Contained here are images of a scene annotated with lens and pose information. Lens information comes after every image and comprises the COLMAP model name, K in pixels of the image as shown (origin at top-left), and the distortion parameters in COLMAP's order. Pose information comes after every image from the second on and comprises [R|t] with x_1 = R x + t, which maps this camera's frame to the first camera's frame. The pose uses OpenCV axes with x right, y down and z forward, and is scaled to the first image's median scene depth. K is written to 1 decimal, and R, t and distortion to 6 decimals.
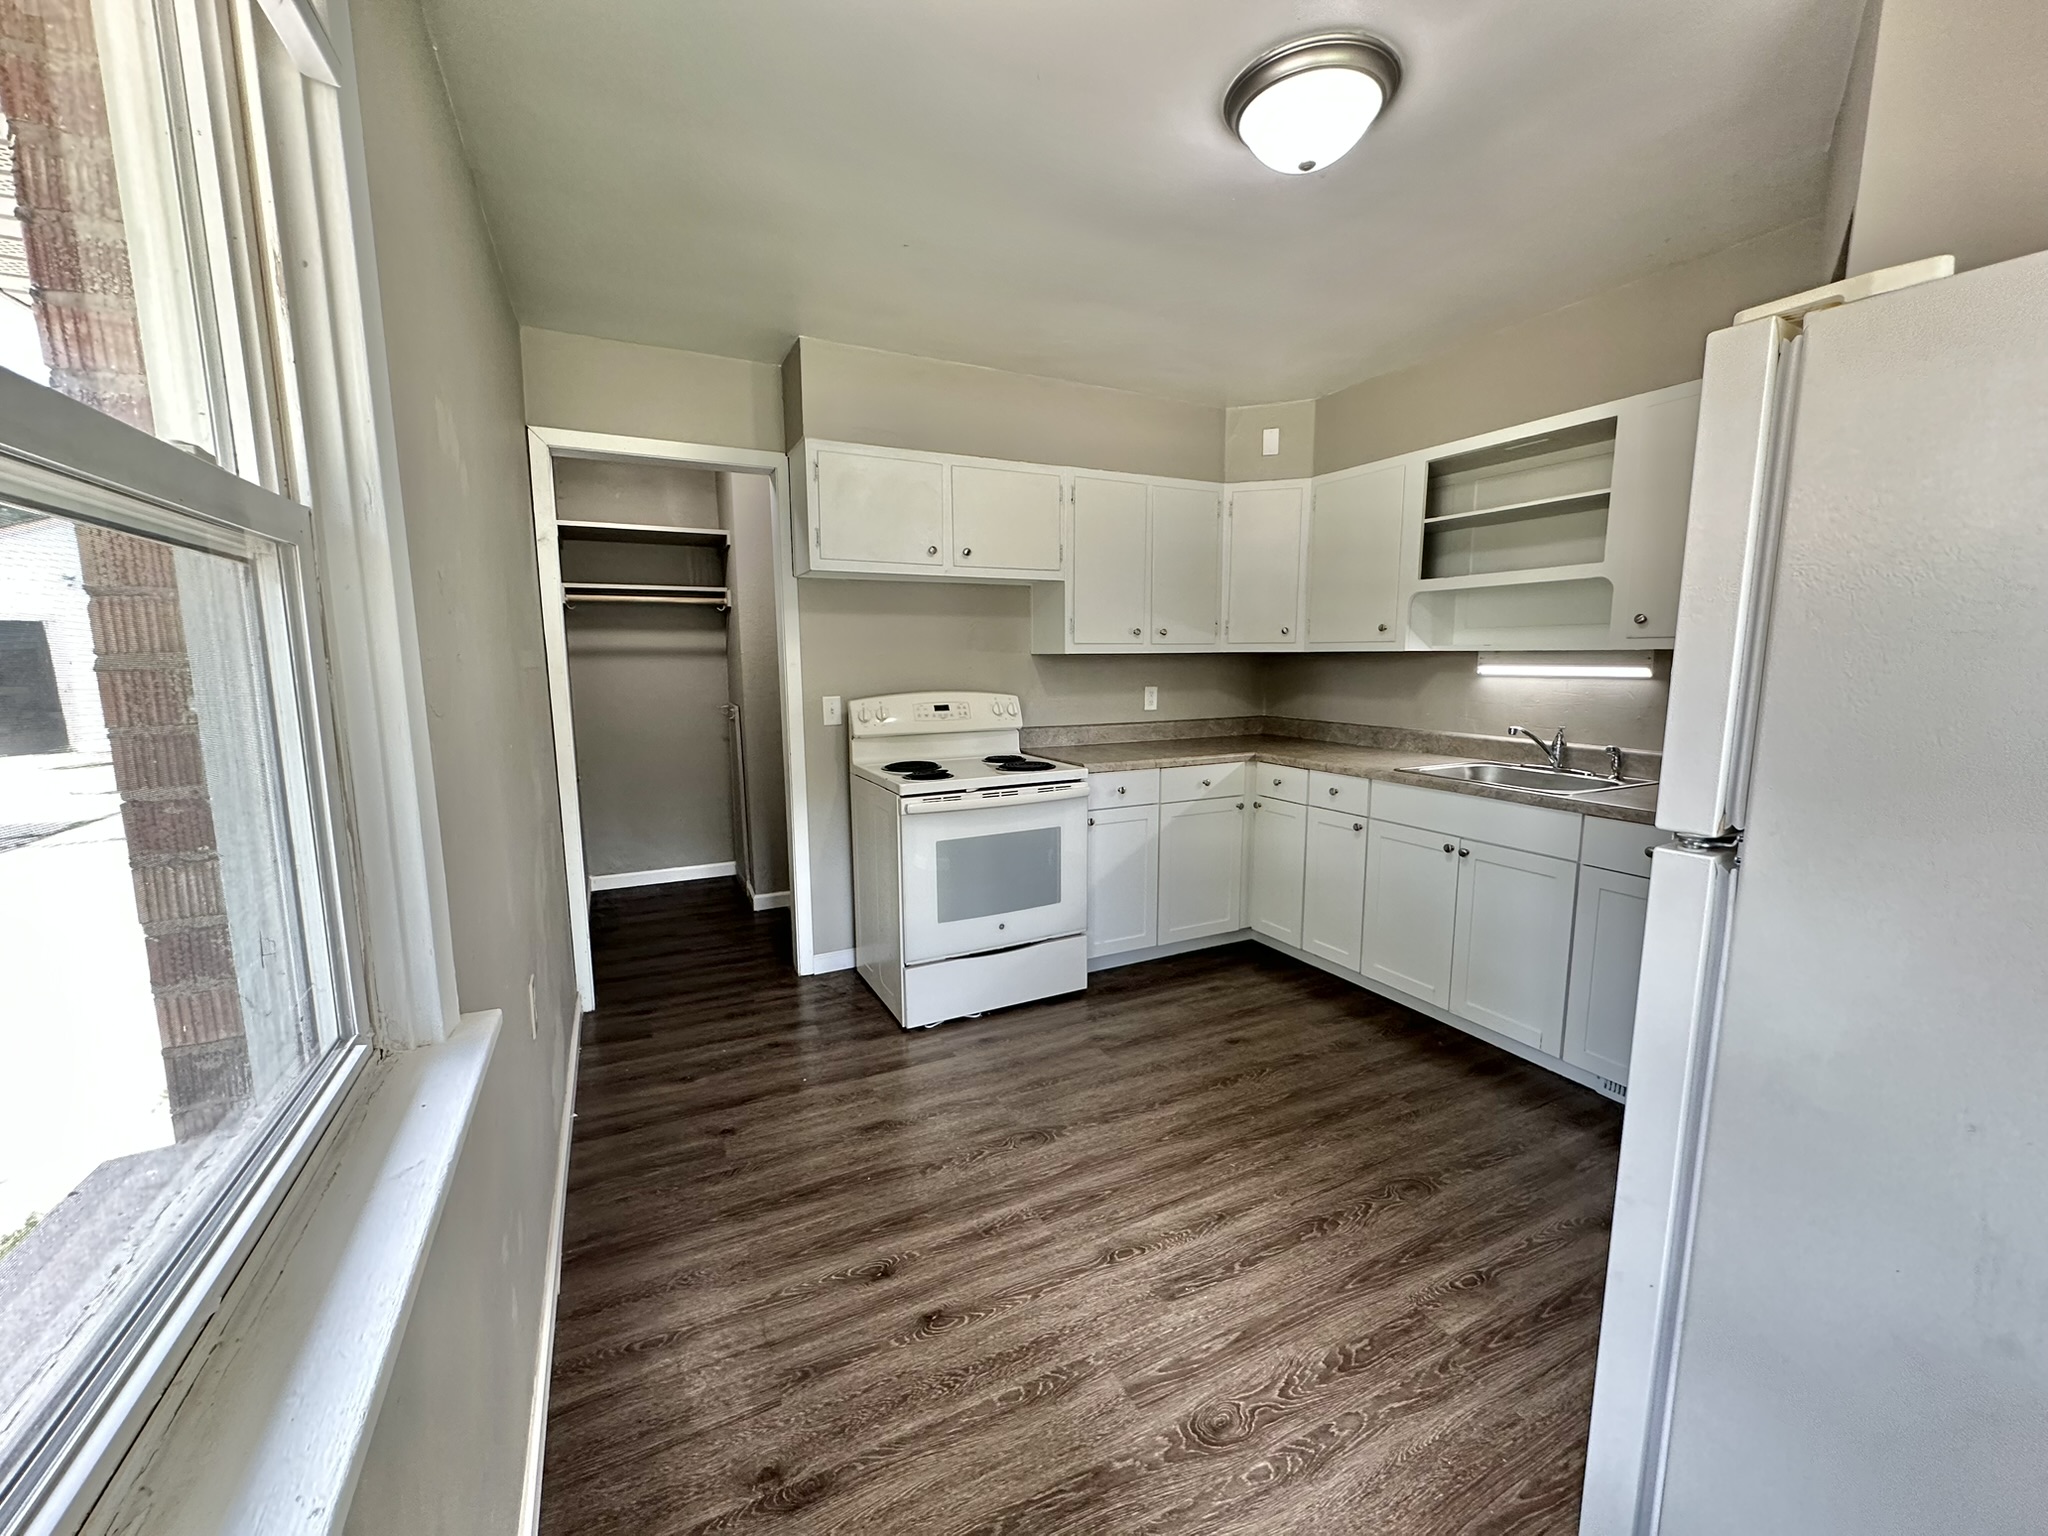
lens RADIAL K [[818.5, 0, 1021.1], [0, 818.5, 767.9], [0, 0, 1]] dist [0.001639, -0.000236]
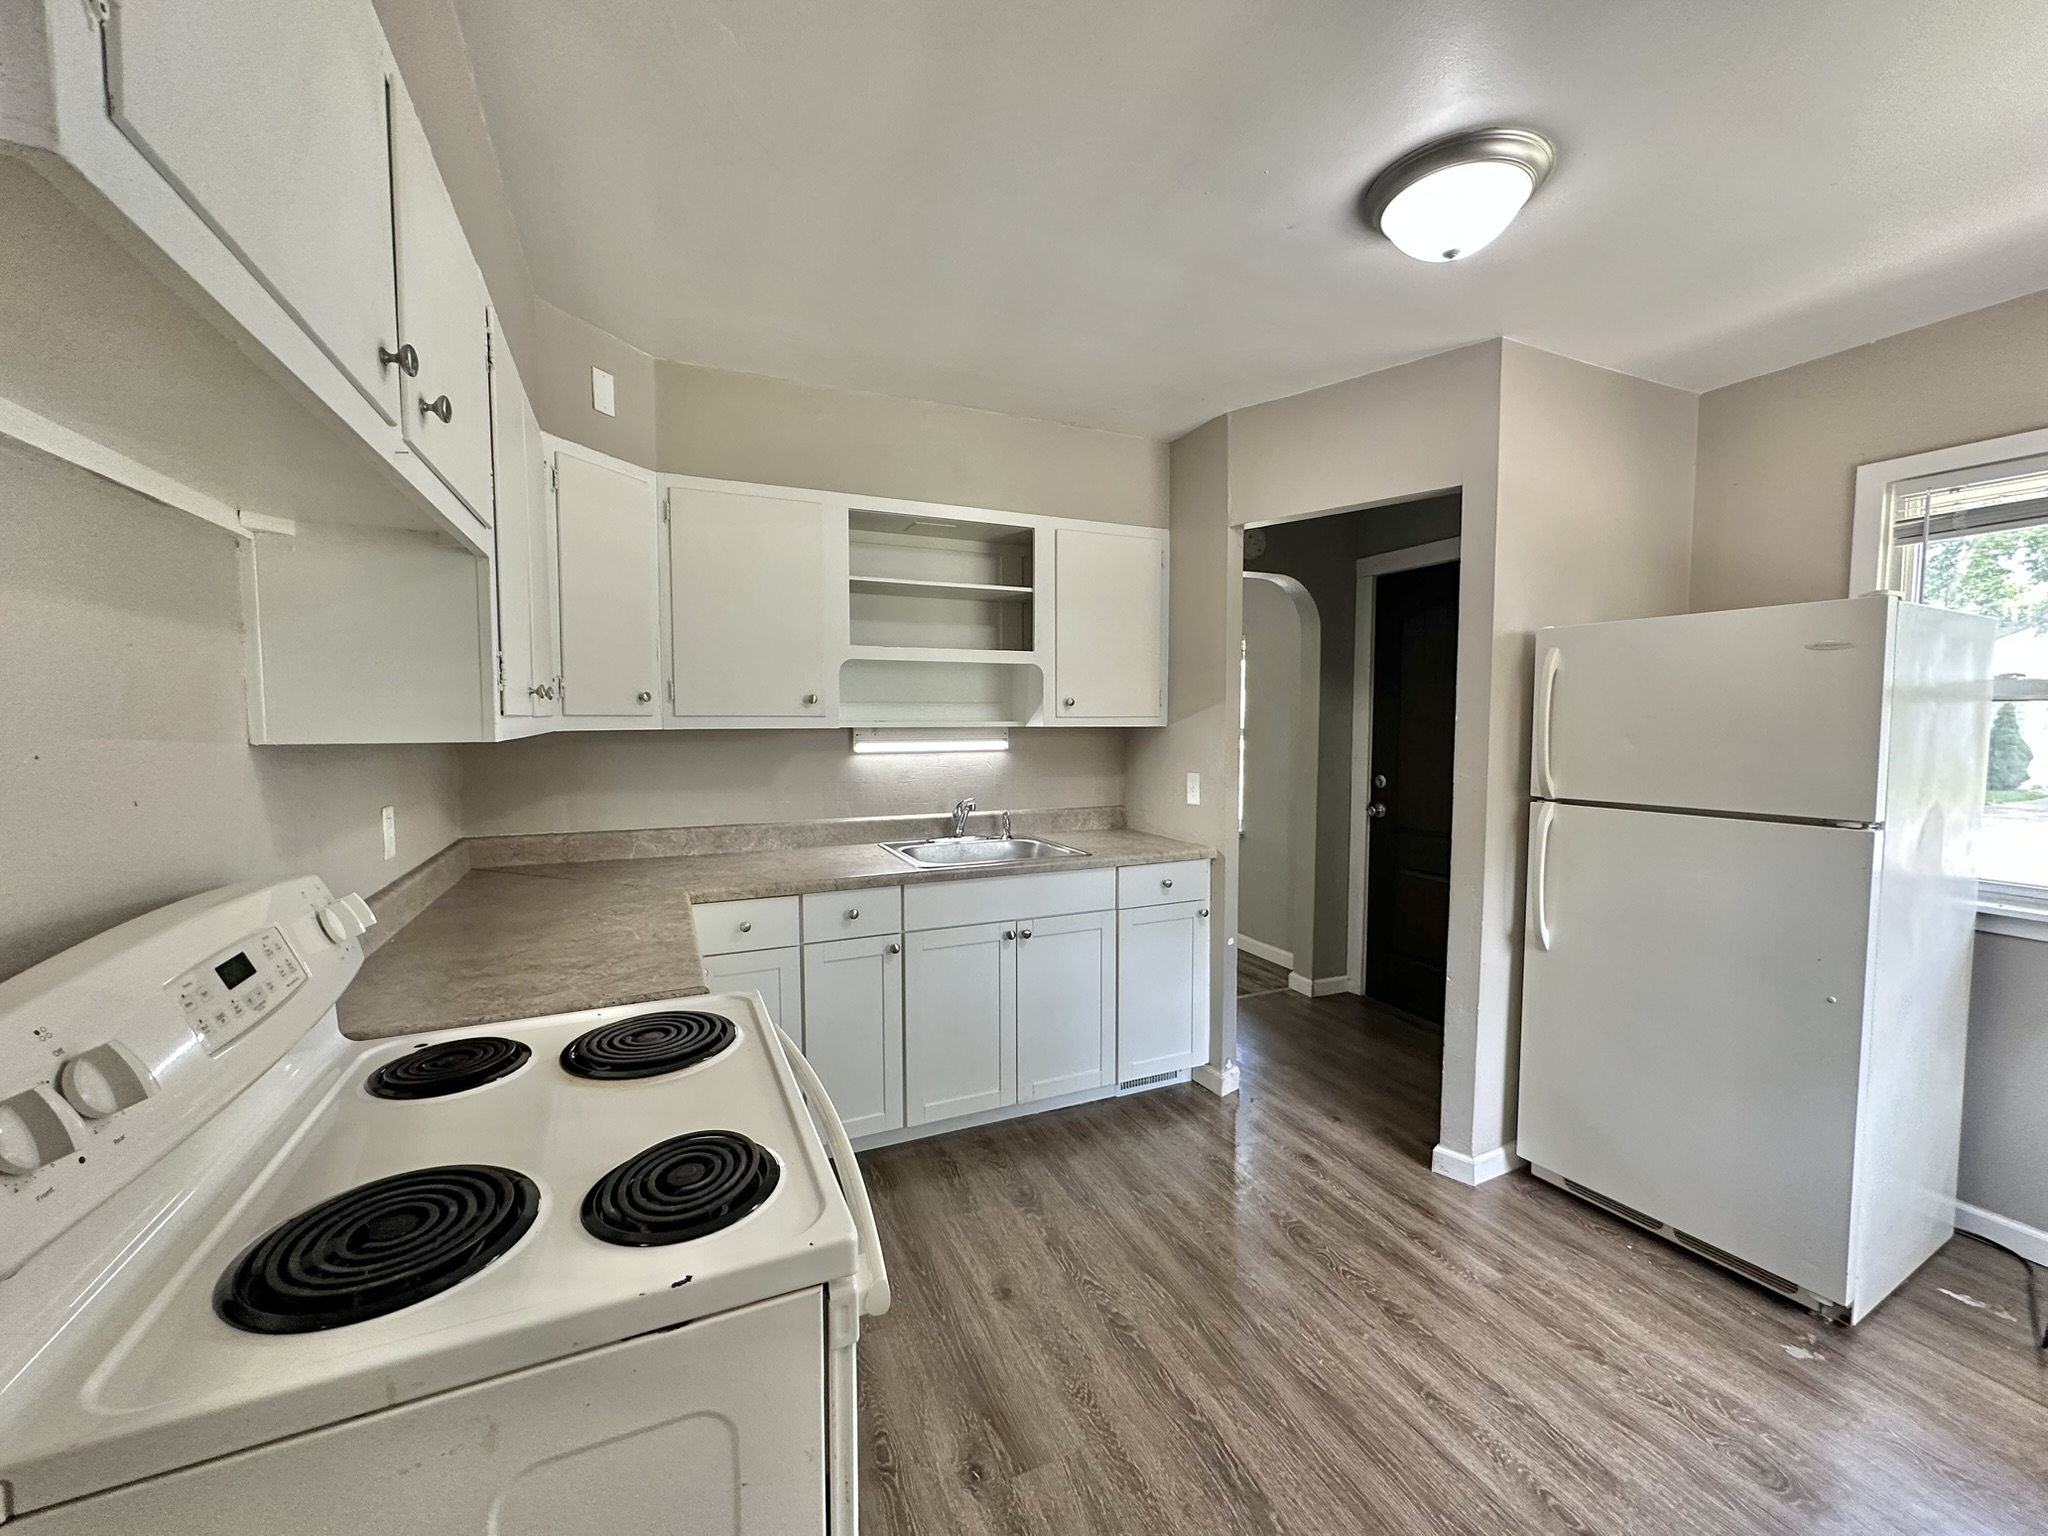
lens RADIAL K [[818.5, 0, 1021.1], [0, 818.5, 767.9], [0, 0, 1]] dist [0.001639, -0.000236]
pose [[0.035814, -0.058627, 0.997637, -0.368266], [0.135613, 0.989329, 0.053271, -0.127238], [-0.990114, 0.133385, 0.043383, 0.818706]]
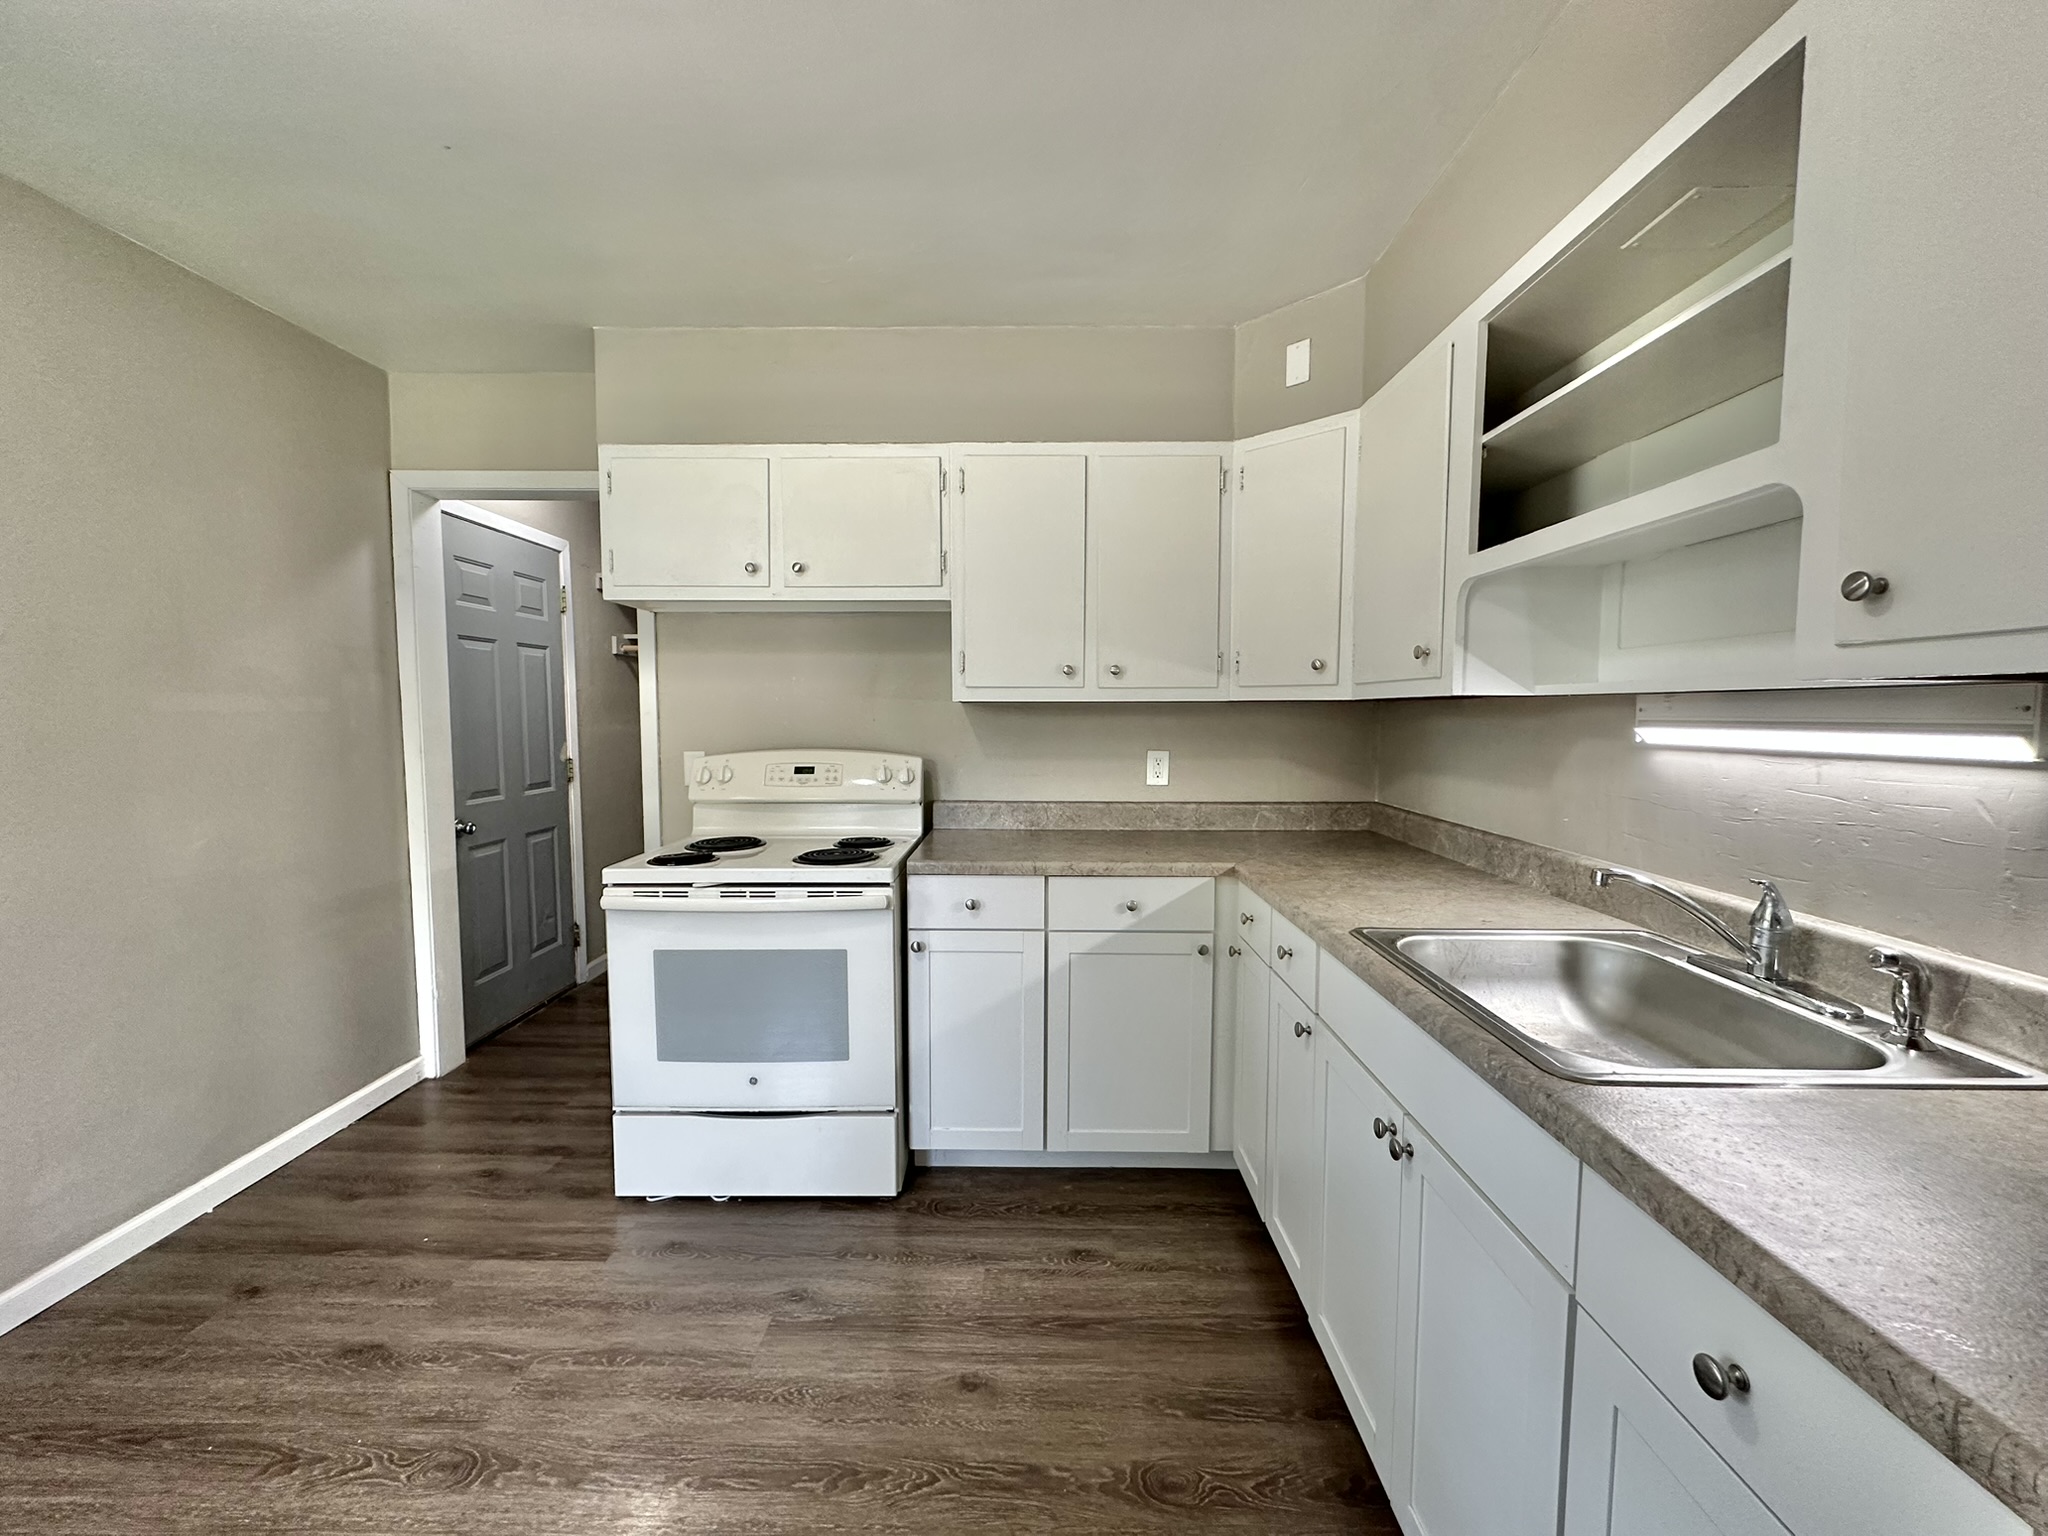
lens RADIAL K [[818.5, 0, 1021.1], [0, 818.5, 767.9], [0, 0, 1]] dist [0.001639, -0.000236]
pose [[0.888317, 0.037453, -0.457701, 0.484534], [-0.069331, 0.996182, -0.053044, -0.053497], [0.453967, 0.078853, 0.887523, 0.443223]]
